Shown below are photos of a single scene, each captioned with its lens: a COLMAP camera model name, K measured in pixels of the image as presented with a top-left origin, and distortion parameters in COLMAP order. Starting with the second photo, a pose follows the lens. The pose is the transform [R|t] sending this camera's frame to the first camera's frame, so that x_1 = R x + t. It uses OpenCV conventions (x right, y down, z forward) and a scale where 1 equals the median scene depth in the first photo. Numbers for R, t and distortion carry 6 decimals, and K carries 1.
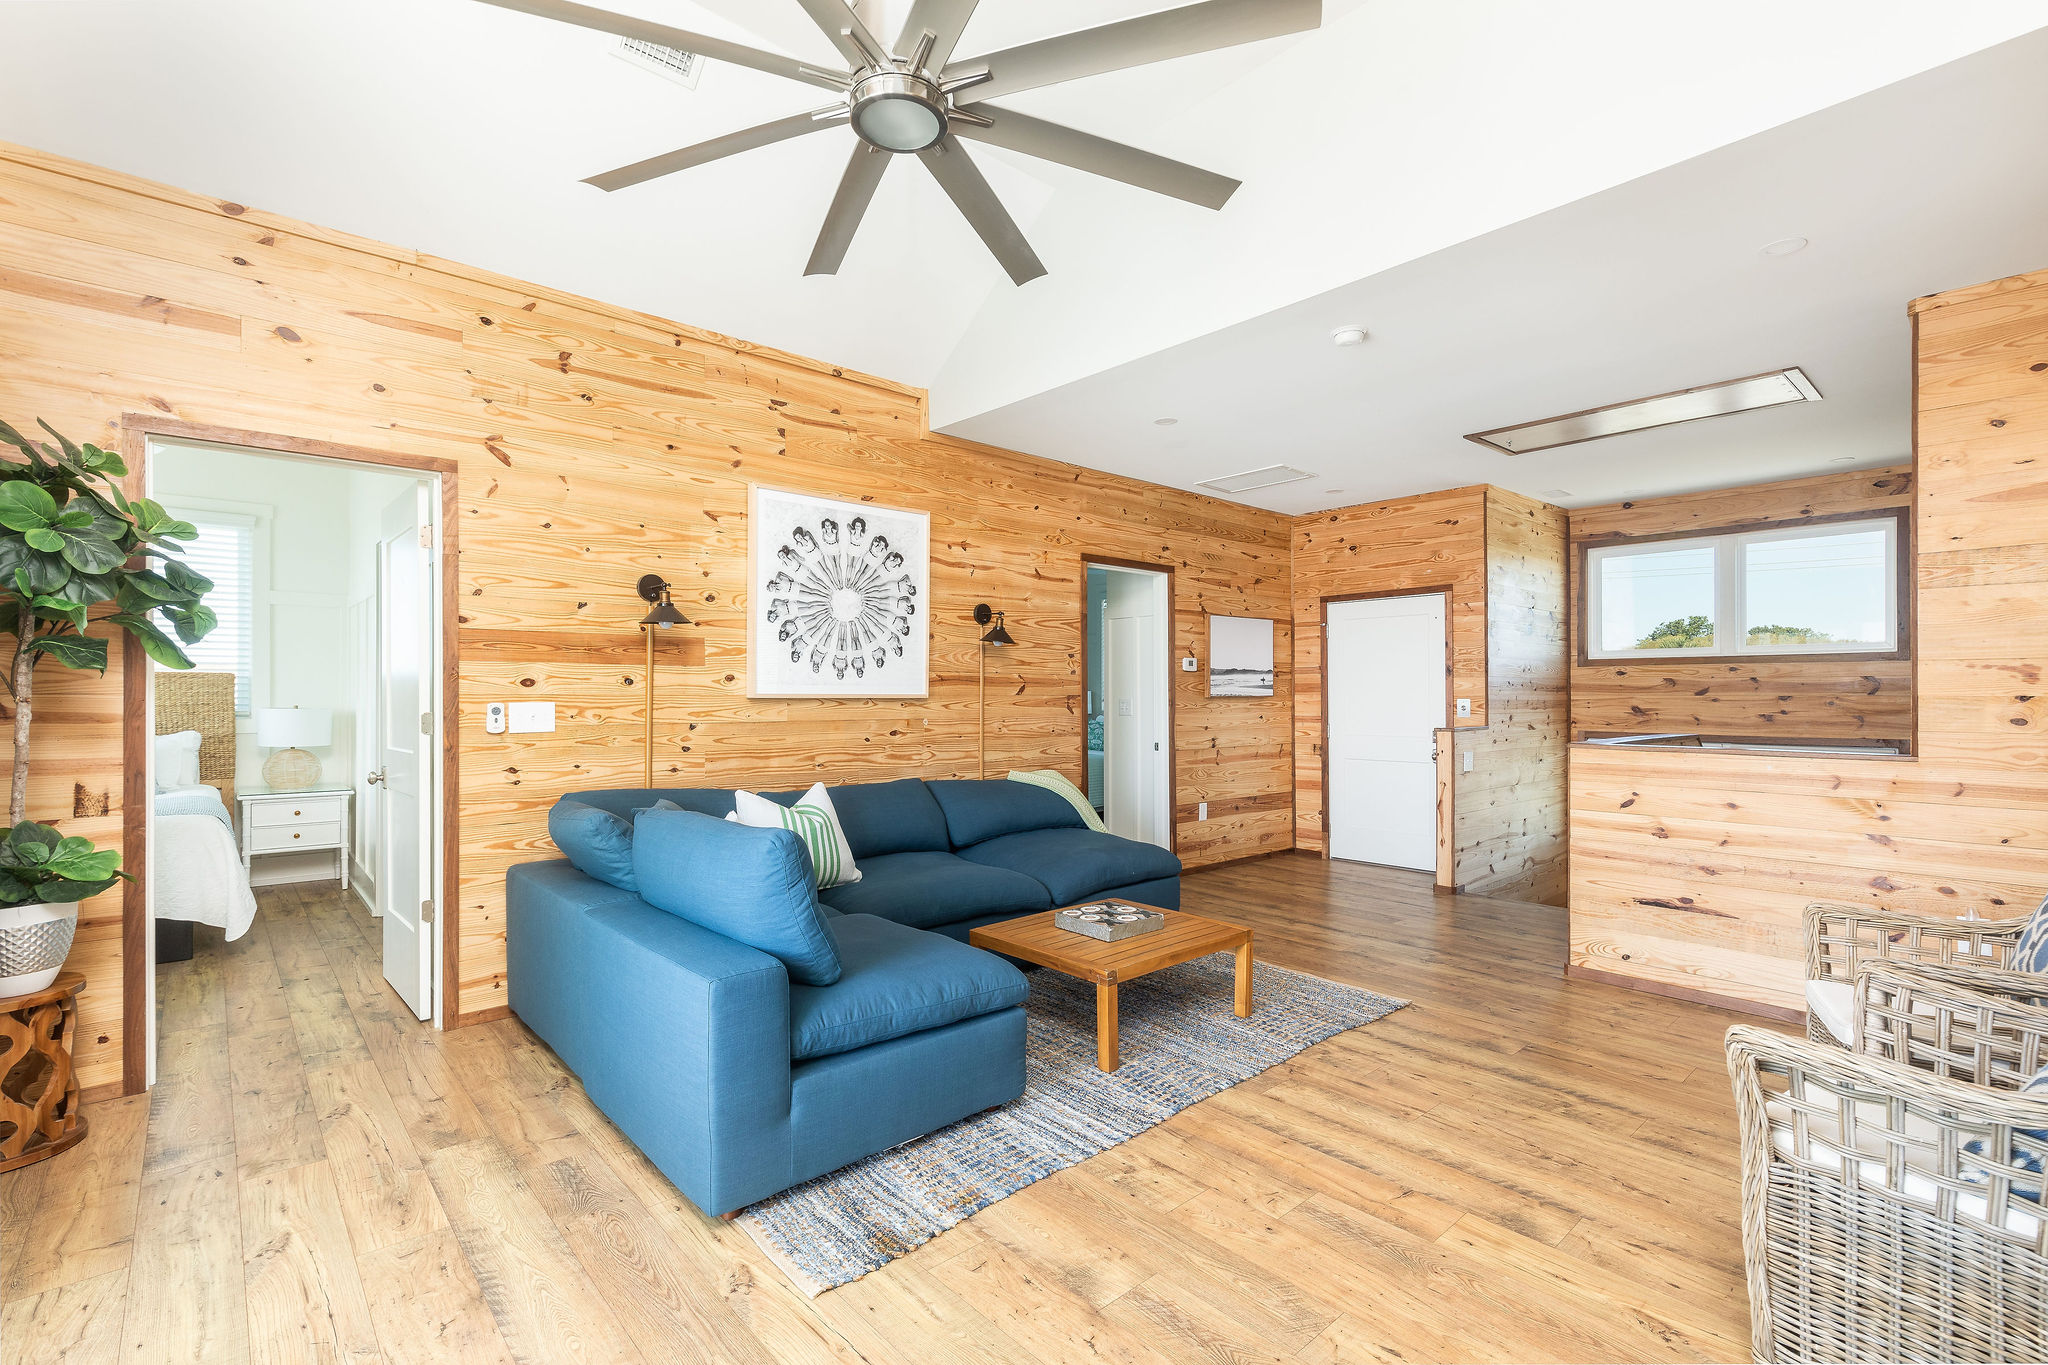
lens RADIAL K [[917.7, 0, 1023.1], [0, 917.7, 689.6], [0, 0, 1]] dist [0.003814, 0.000154]
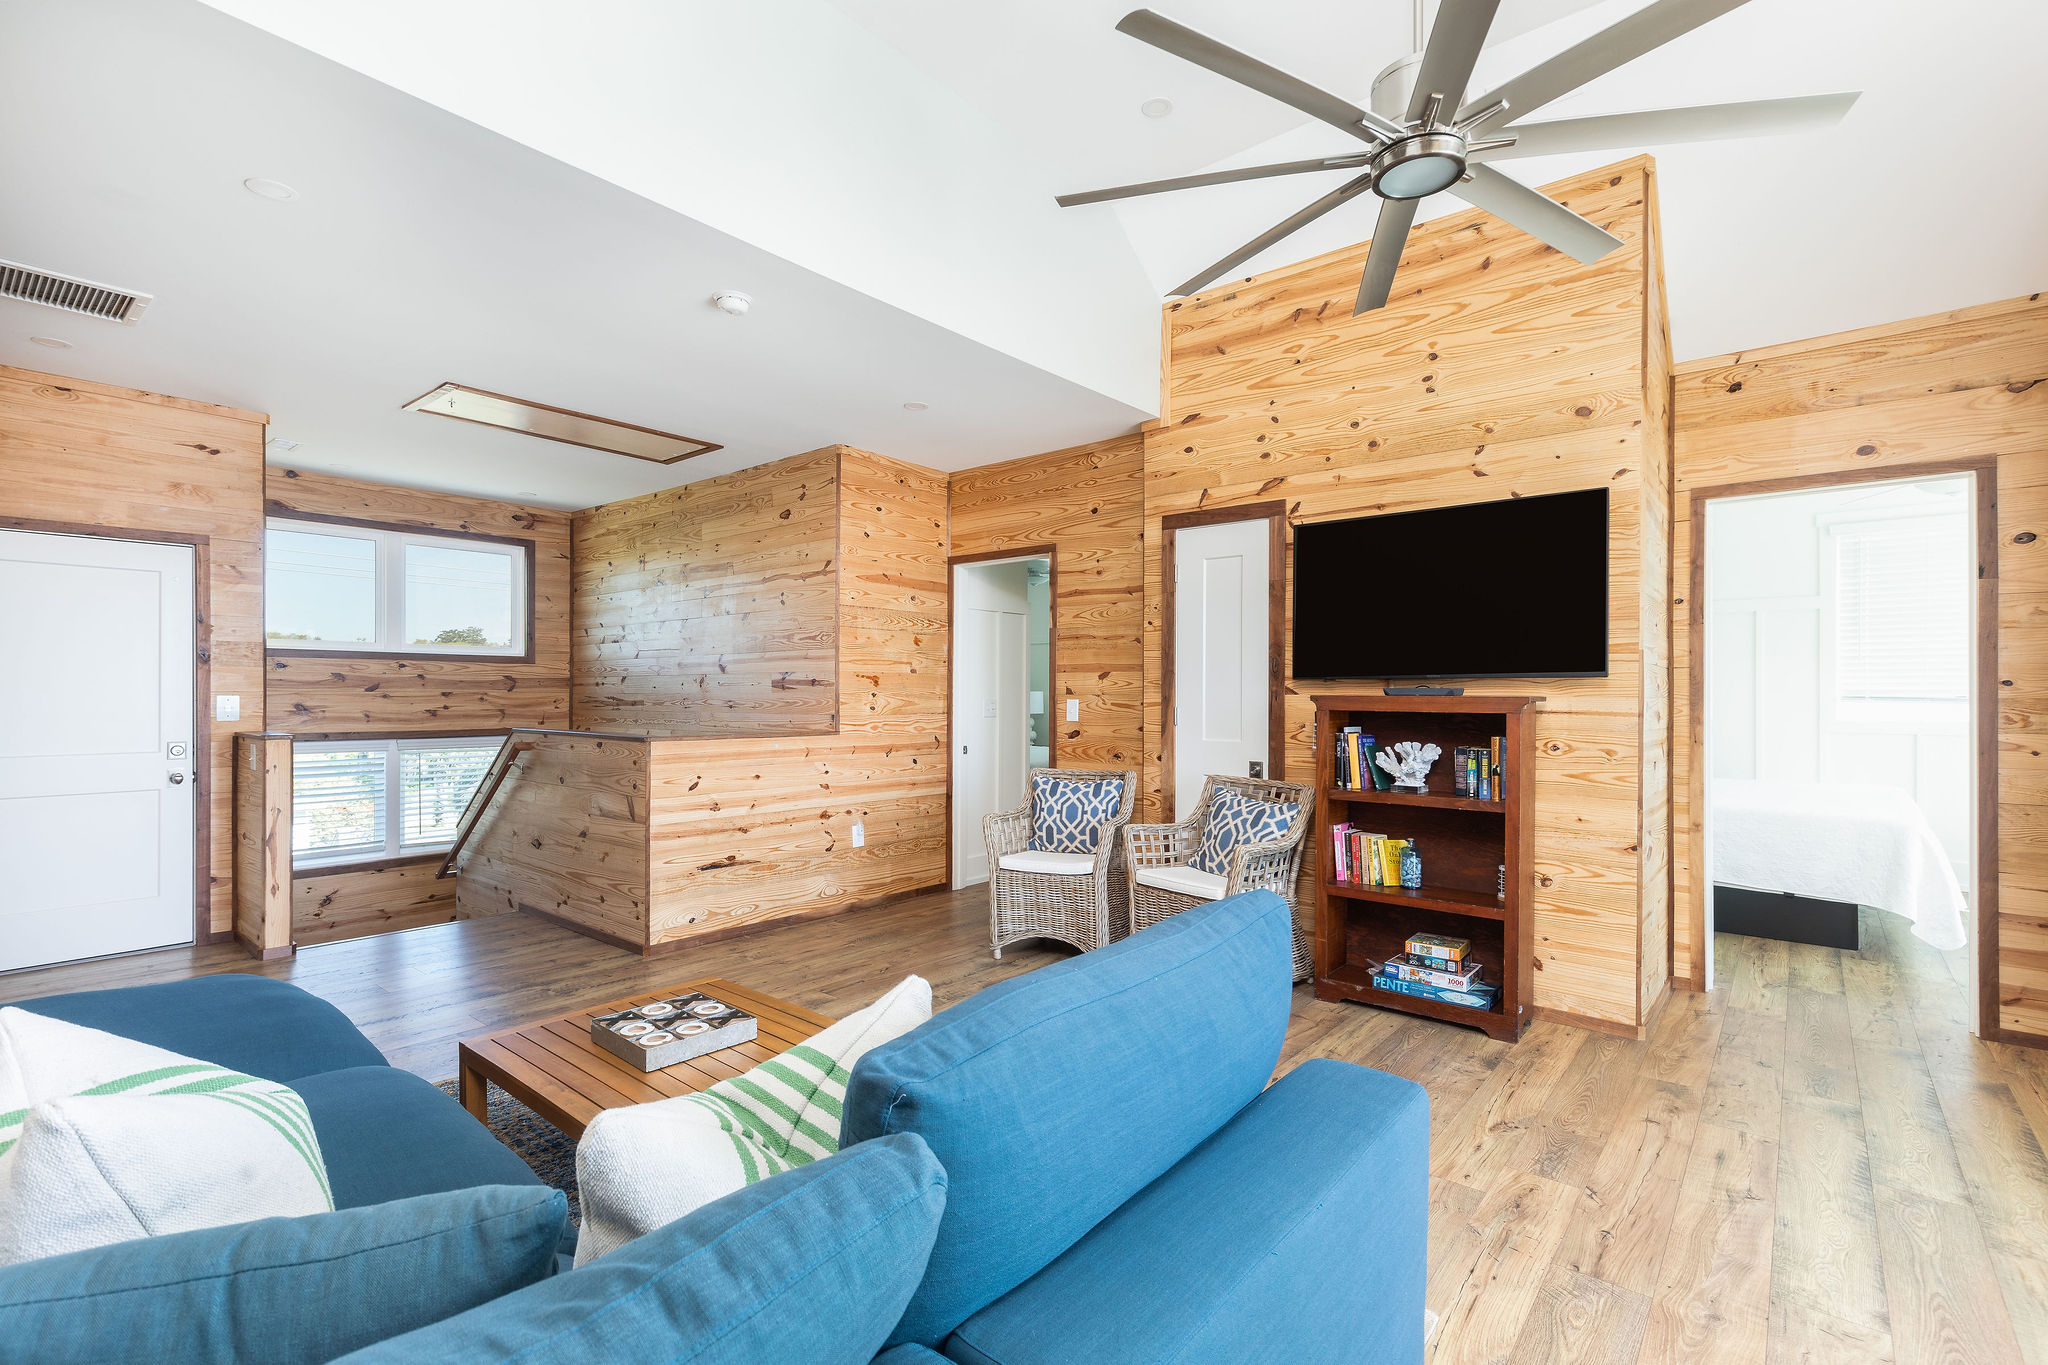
lens RADIAL K [[917.7, 0, 1023.8], [0, 917.7, 690.7], [0, 0, 1]] dist [0.003814, 0.000154]
pose [[-0.139412, 0.002153, 0.990232, -0.362150], [-0.009285, 0.999951, -0.003481, 0.002790], [-0.990191, -0.009680, -0.139385, 0.505522]]
